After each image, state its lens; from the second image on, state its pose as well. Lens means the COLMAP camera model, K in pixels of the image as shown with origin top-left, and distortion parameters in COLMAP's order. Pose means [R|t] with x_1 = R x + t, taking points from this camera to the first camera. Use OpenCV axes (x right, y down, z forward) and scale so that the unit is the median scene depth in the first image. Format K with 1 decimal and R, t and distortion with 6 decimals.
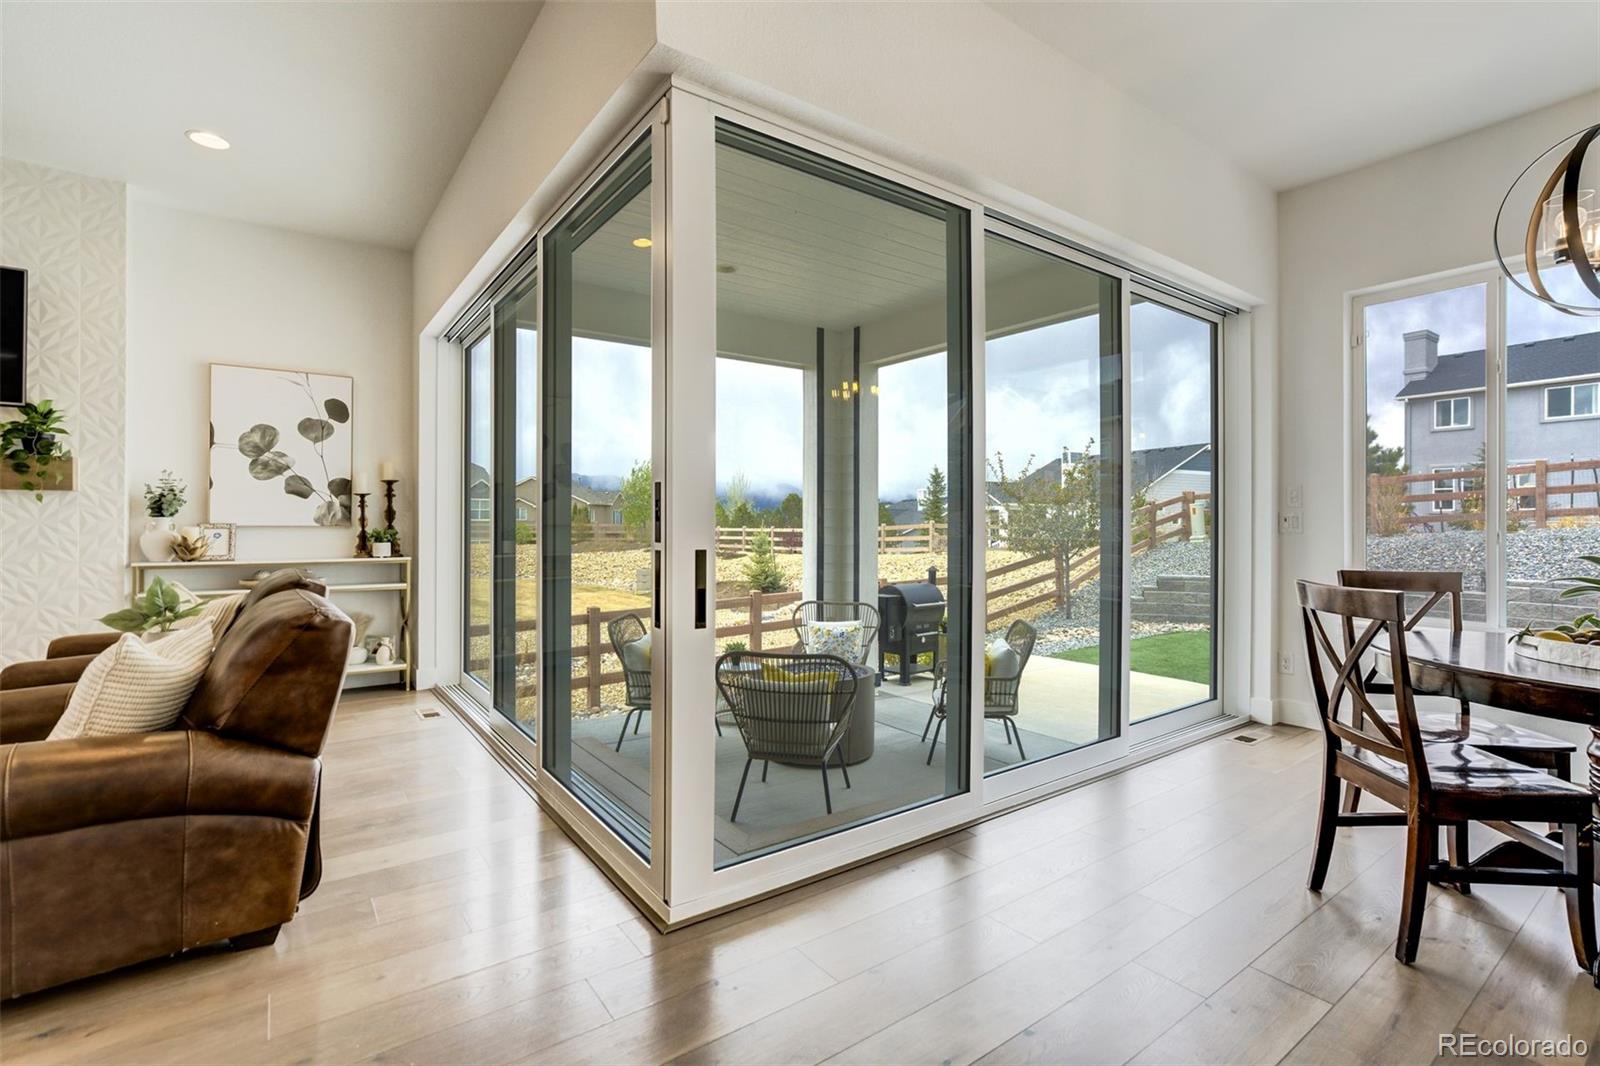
lens RADIAL K [[731.6, 0, 799.4], [0, 731.6, 529.8], [0, 0, 1]] dist [-0.010490, 0.002065]
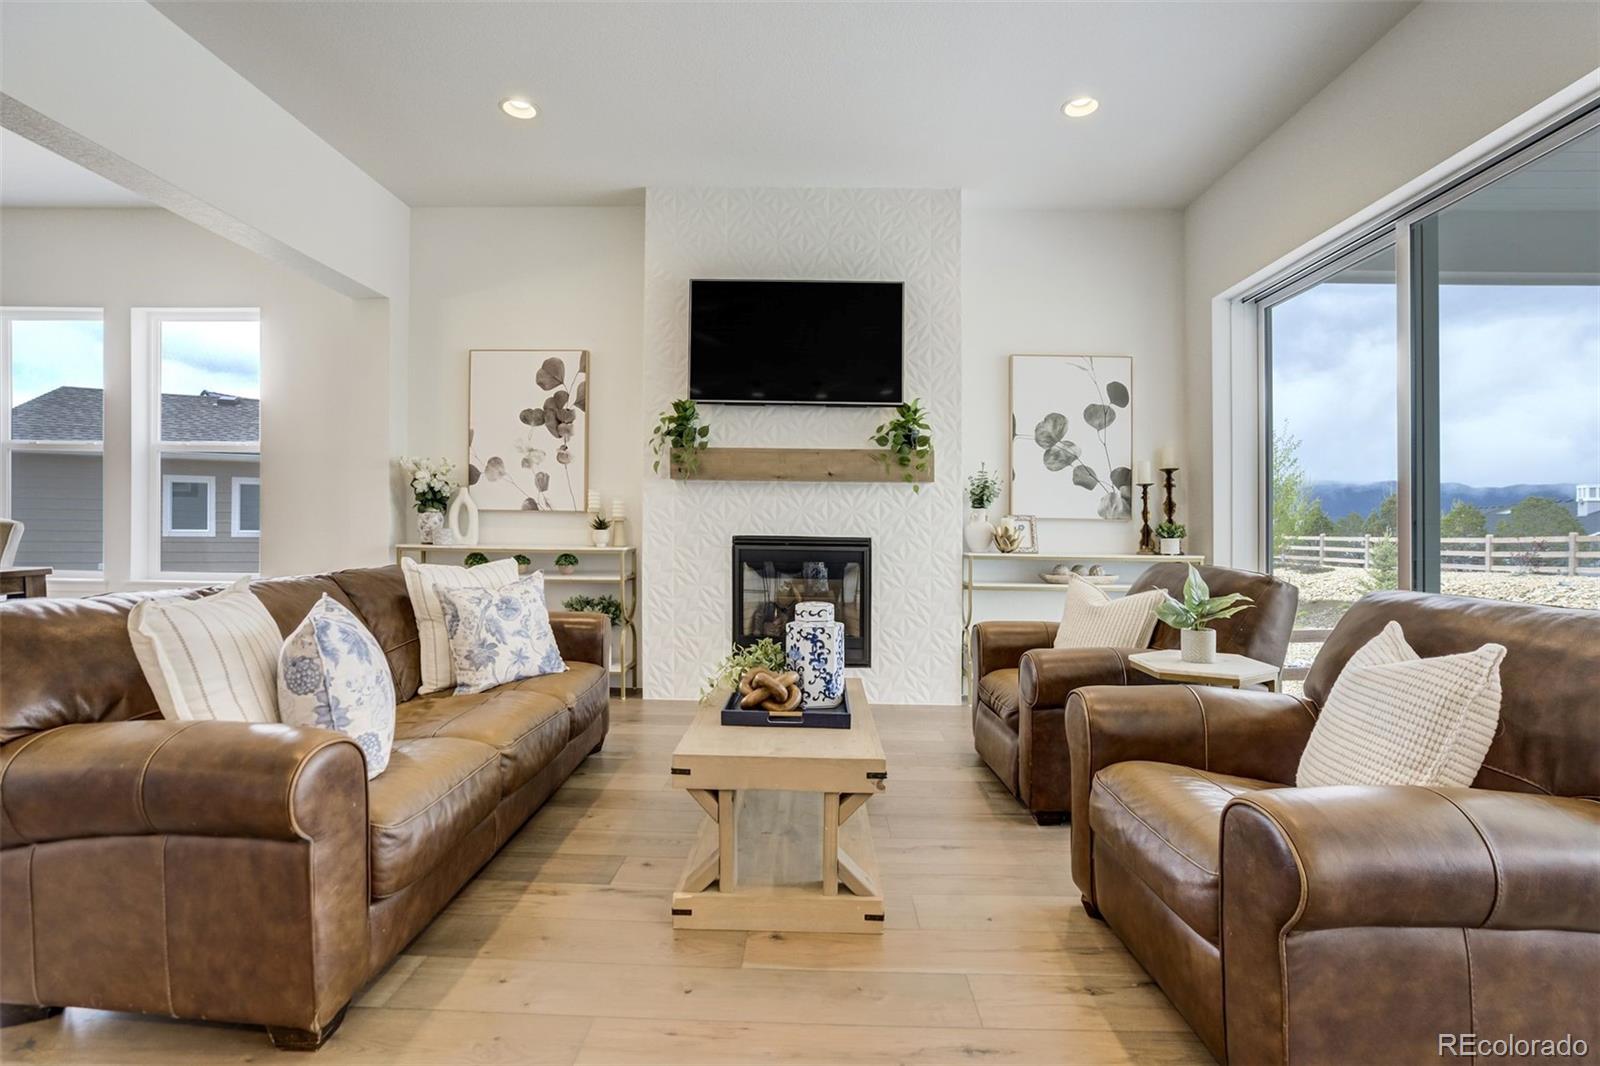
lens RADIAL K [[731.6, 0, 790.1], [0, 731.6, 530.9], [0, 0, 1]] dist [-0.010490, 0.002065]
pose [[0.801778, 0.010026, -0.597538, -0.435447], [-0.015022, 0.999881, -0.003381, 0.019572], [0.597433, 0.011687, 0.801834, 0.014051]]
